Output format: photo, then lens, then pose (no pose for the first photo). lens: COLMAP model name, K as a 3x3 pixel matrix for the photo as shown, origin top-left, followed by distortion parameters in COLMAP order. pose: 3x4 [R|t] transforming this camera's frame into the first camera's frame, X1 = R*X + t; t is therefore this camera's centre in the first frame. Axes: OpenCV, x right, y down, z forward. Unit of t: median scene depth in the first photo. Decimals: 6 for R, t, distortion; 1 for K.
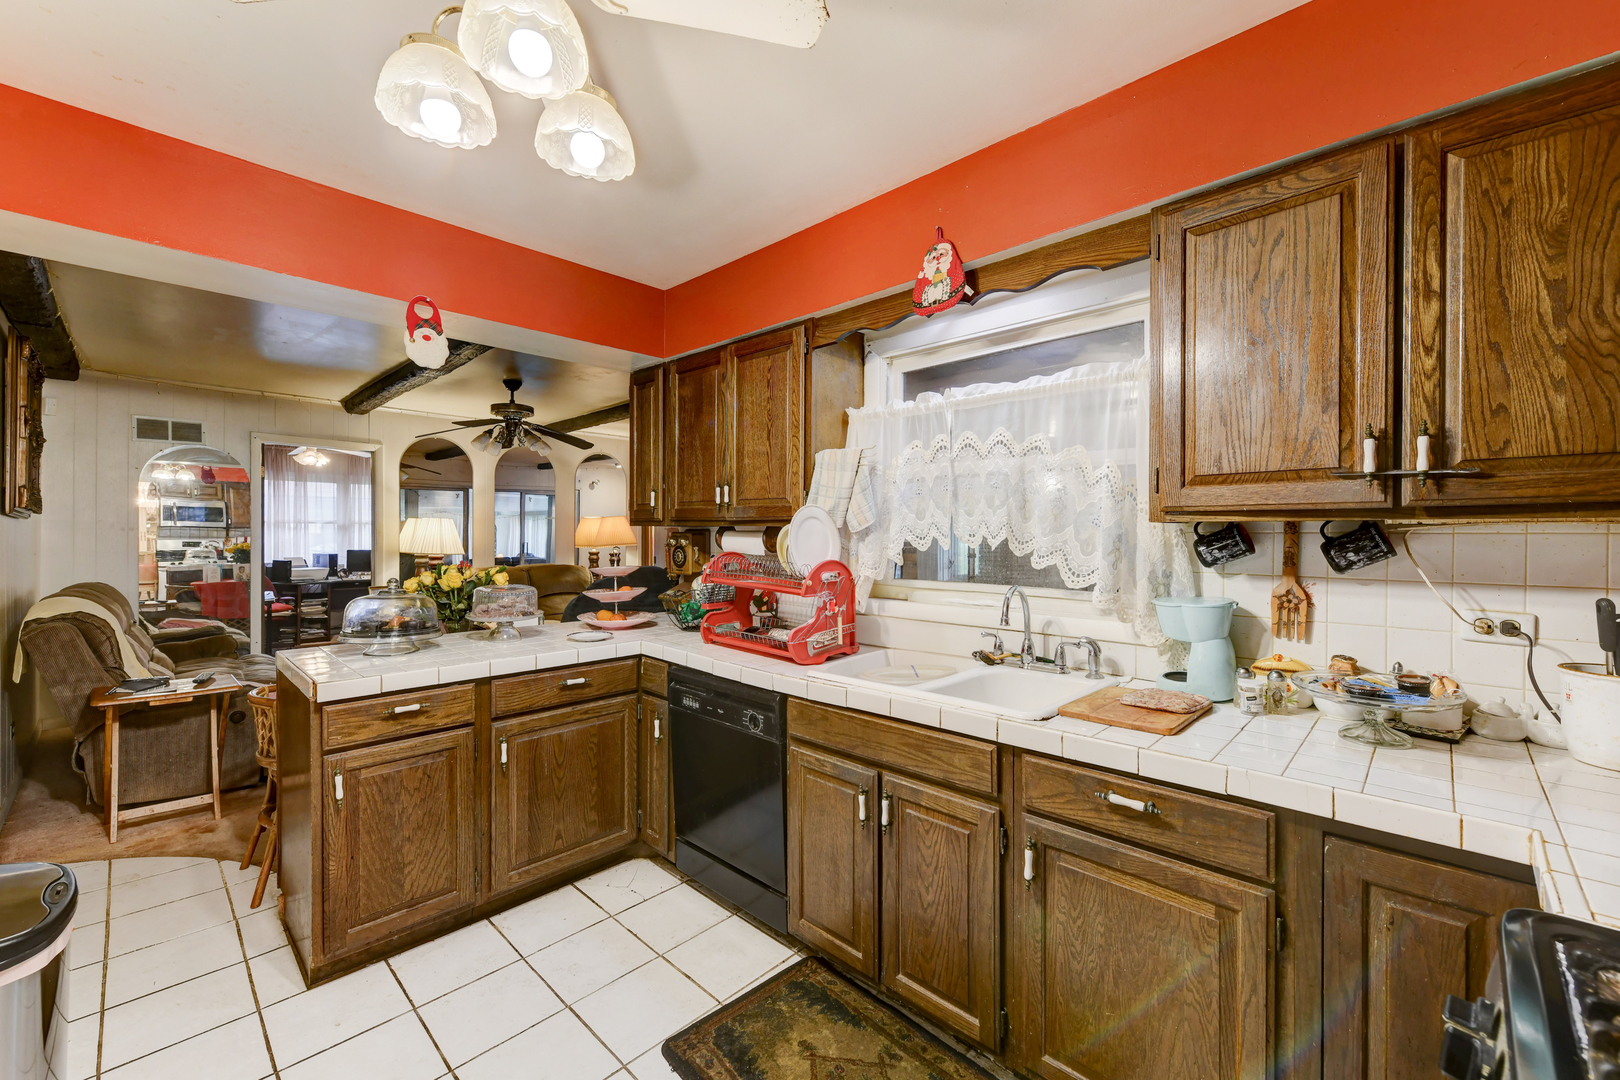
lens RADIAL K [[663.5, 0, 801.6], [0, 663.5, 531.5], [0, 0, 1]] dist [0.003422, -0.001337]
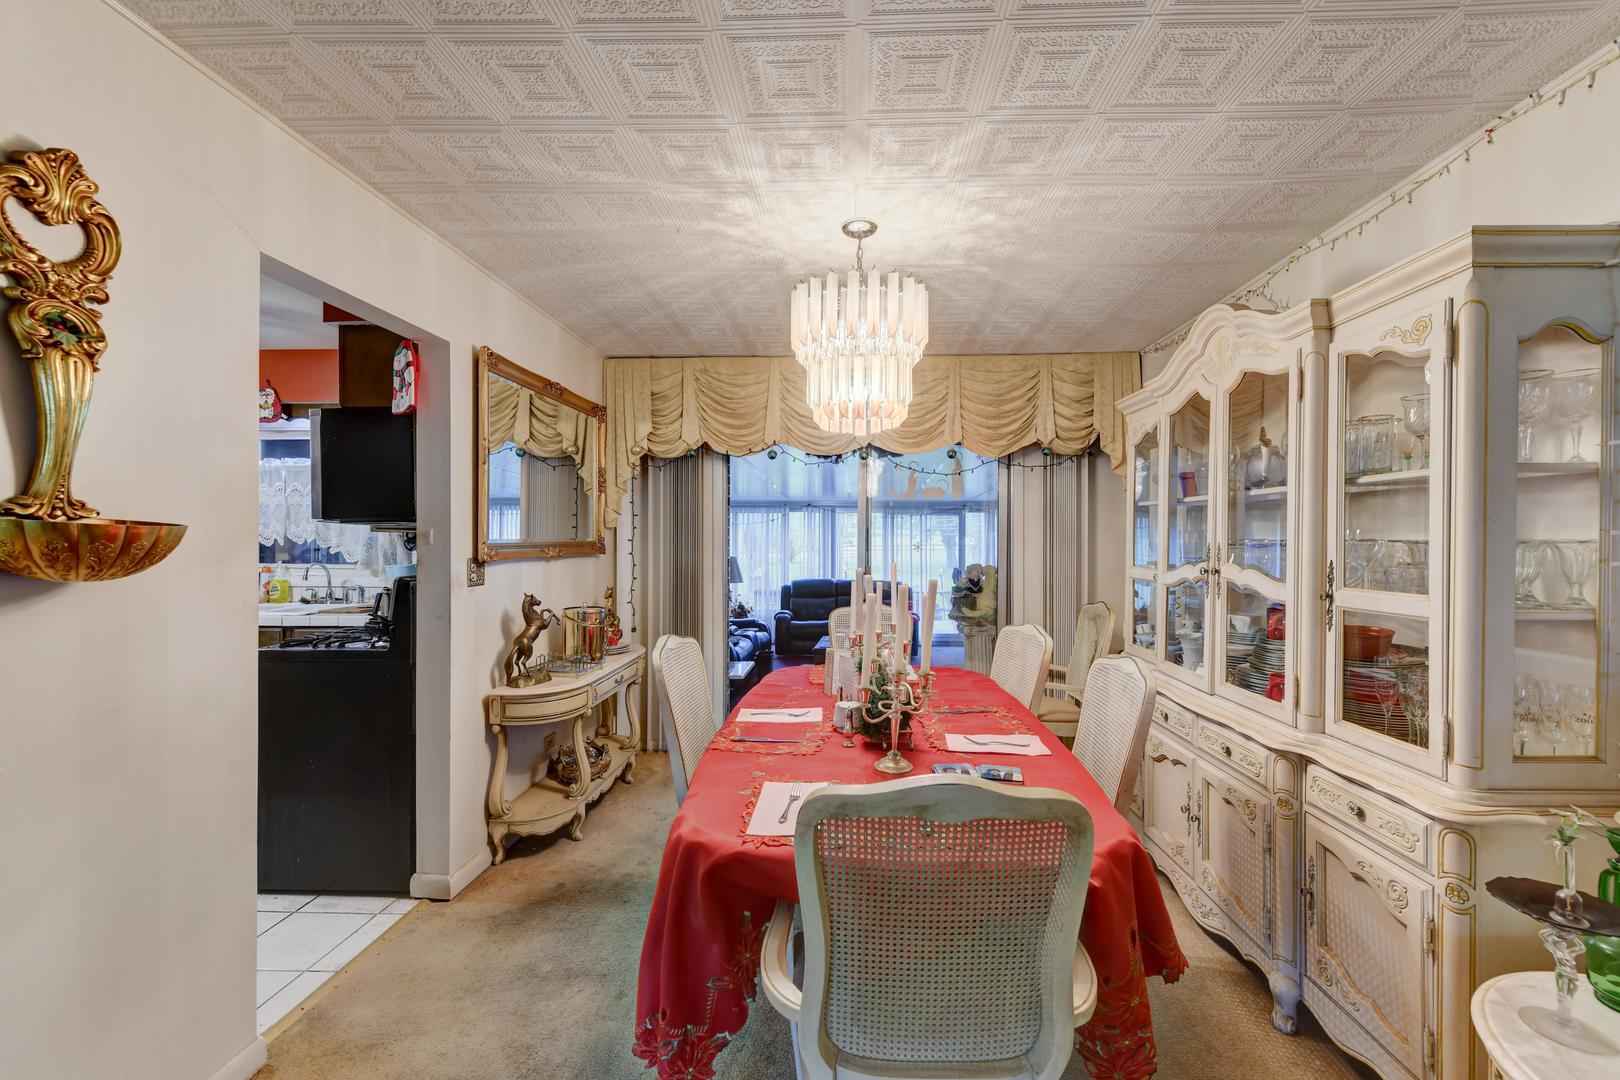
lens RADIAL K [[663.5, 0, 815.5], [0, 663.5, 538.0], [0, 0, 1]] dist [0.003422, -0.001337]
pose [[0.747276, -0.001360, 0.664513, 0.105749], [0.000715, 0.999999, 0.001242, 0.006318], [-0.664514, -0.000453, 0.747276, -1.445028]]
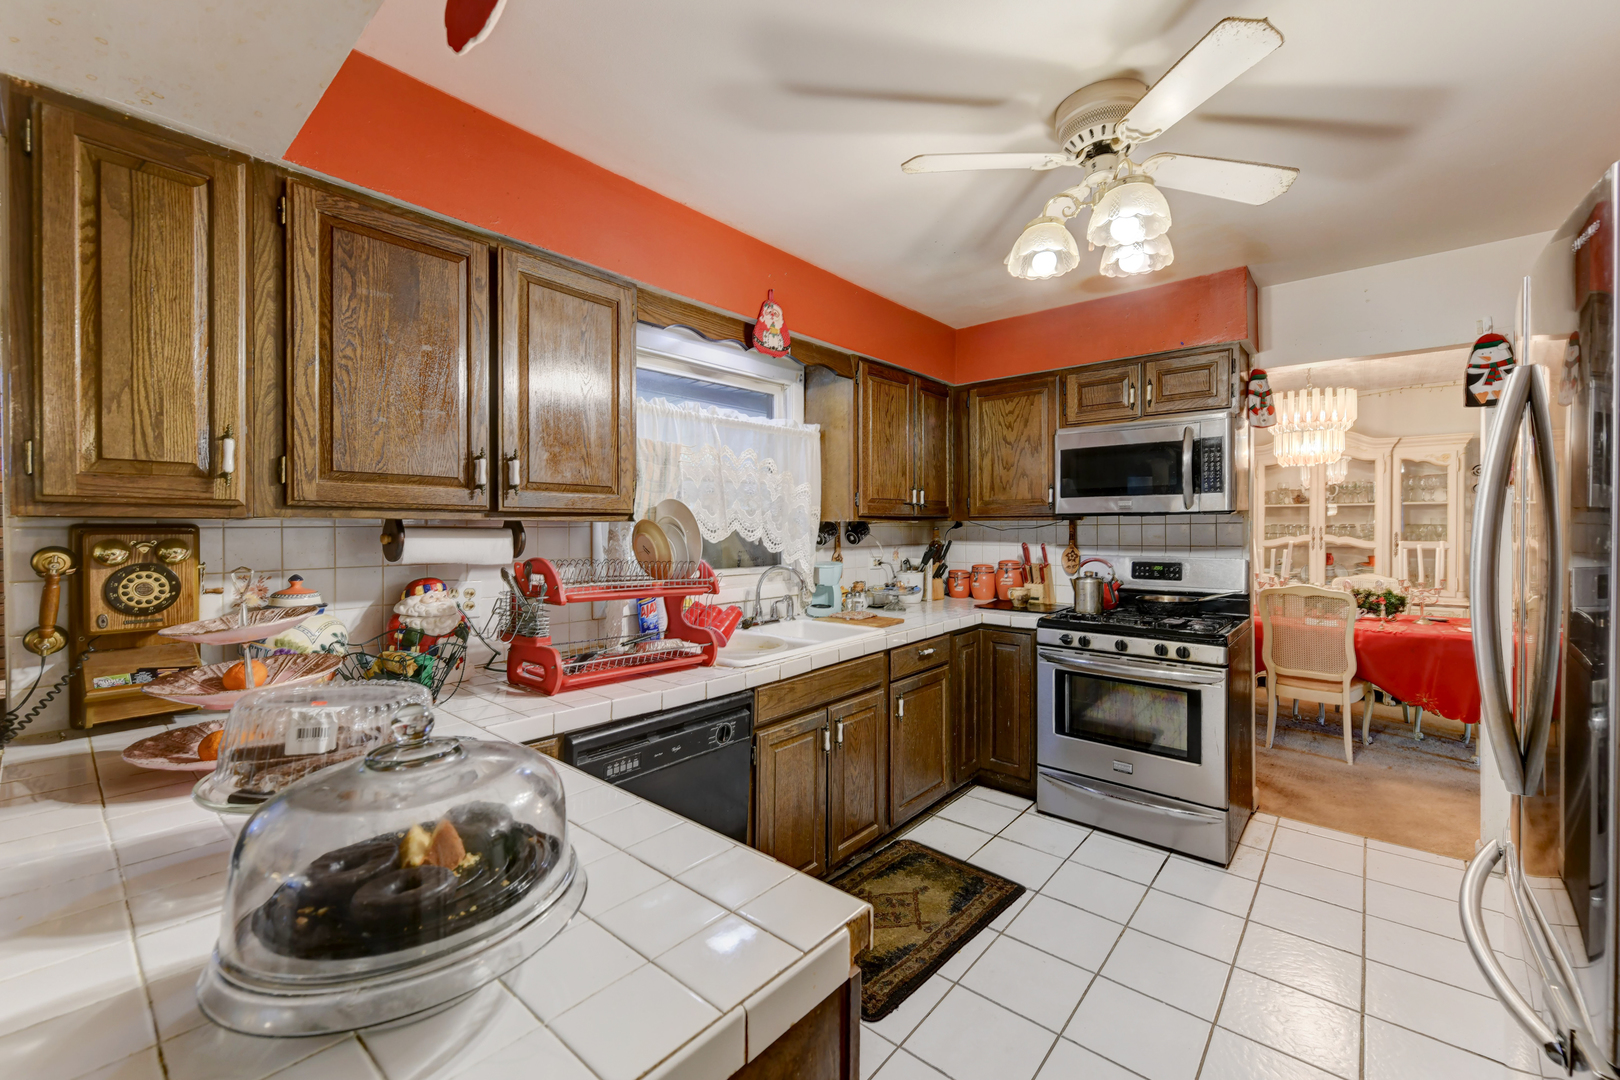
lens RADIAL K [[663.5, 0, 800.9], [0, 663.5, 530.7], [0, 0, 1]] dist [0.003422, -0.001337]
pose [[-0.062753, -0.008482, 0.997993, -1.111804], [0.009748, 0.999911, 0.009111, -0.004032], [-0.997981, 0.010300, -0.062665, 1.054584]]
